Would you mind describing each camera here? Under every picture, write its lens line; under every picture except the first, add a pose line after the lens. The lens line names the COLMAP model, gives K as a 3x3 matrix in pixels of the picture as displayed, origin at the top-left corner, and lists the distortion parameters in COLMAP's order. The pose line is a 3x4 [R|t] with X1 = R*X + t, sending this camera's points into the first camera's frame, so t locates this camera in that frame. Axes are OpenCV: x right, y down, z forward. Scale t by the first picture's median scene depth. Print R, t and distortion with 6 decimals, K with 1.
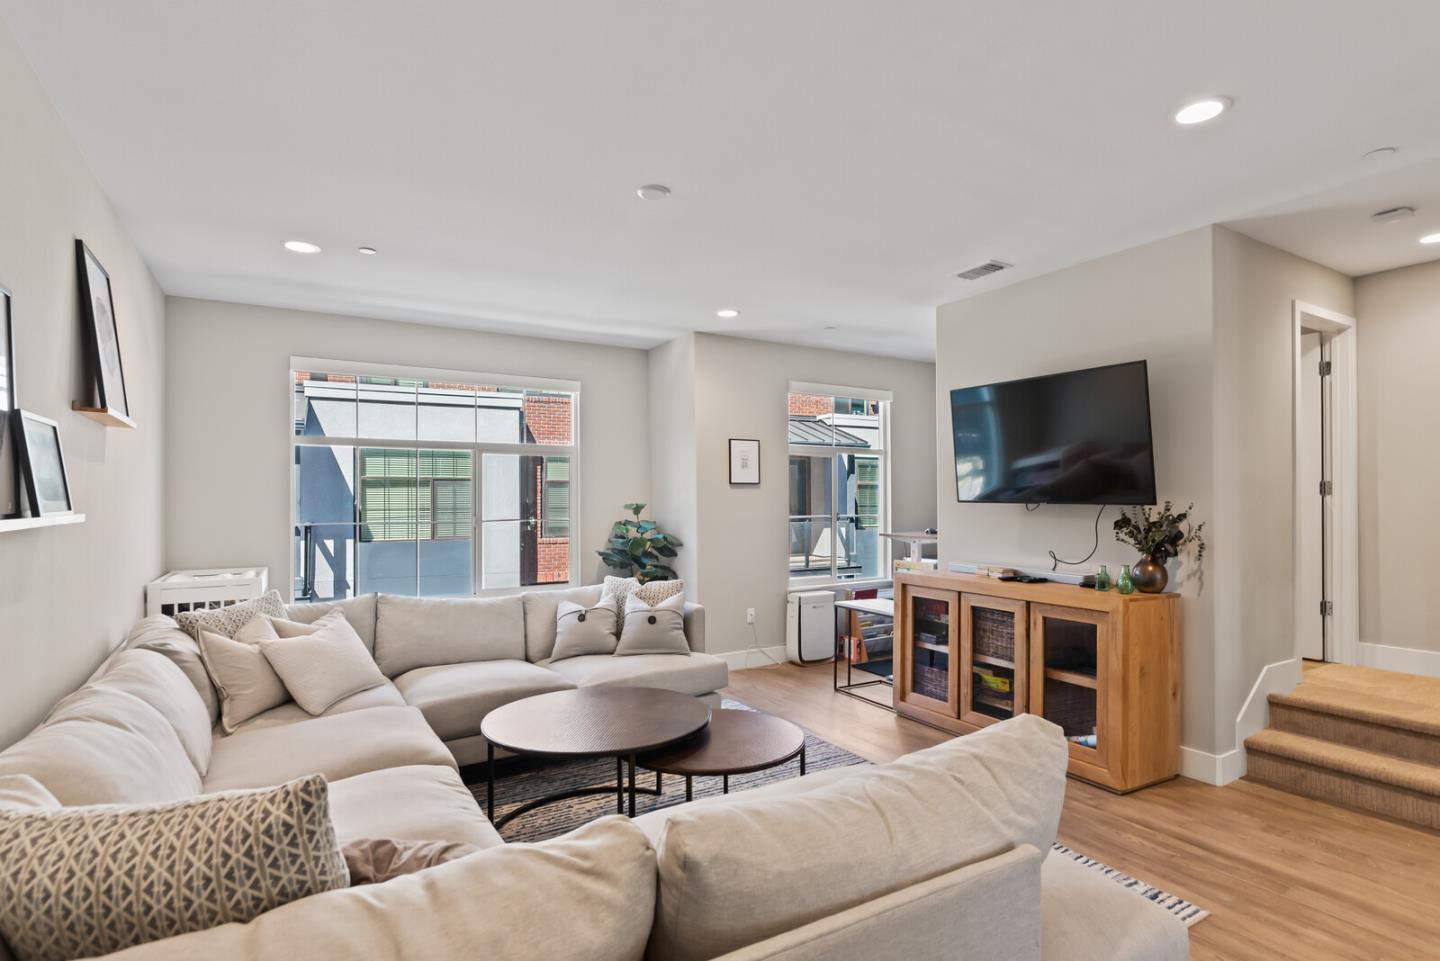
lens RADIAL K [[695.6, 0, 726.6], [0, 695.6, 493.7], [0, 0, 1]] dist [0.014056, 0.000240]
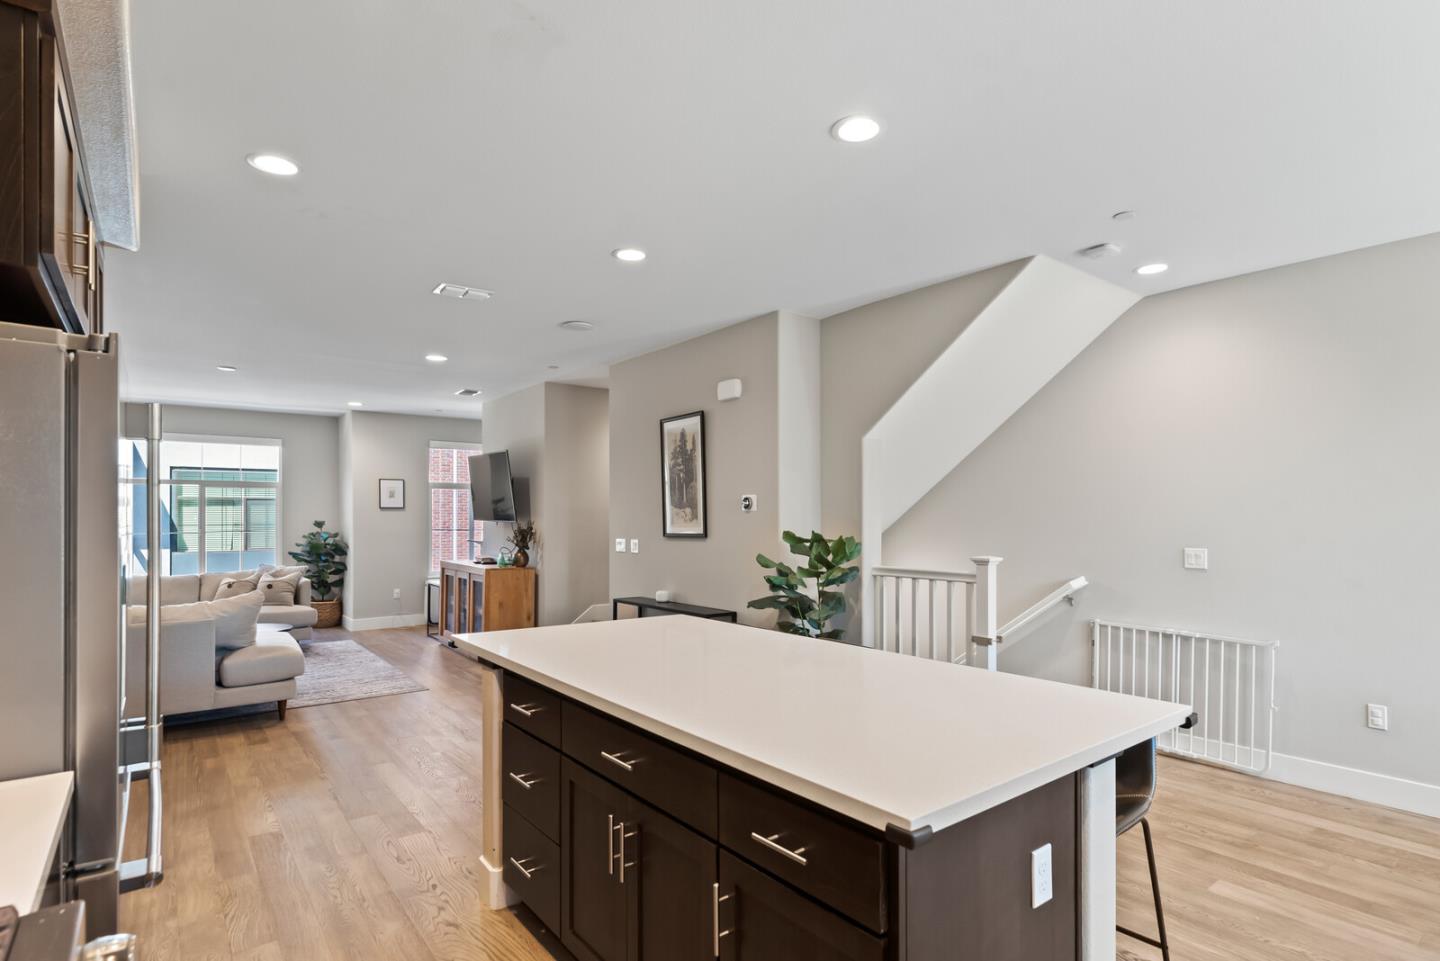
lens RADIAL K [[721.2, 0, 727.2], [0, 721.2, 486.2], [0, 0, 1]] dist [-0.002810, 0.001875]
pose [[0.995128, 0.004970, 0.098467, 0.588676], [-0.001926, 0.999518, -0.030994, -0.013401], [-0.098573, 0.030653, 0.994658, -0.647057]]
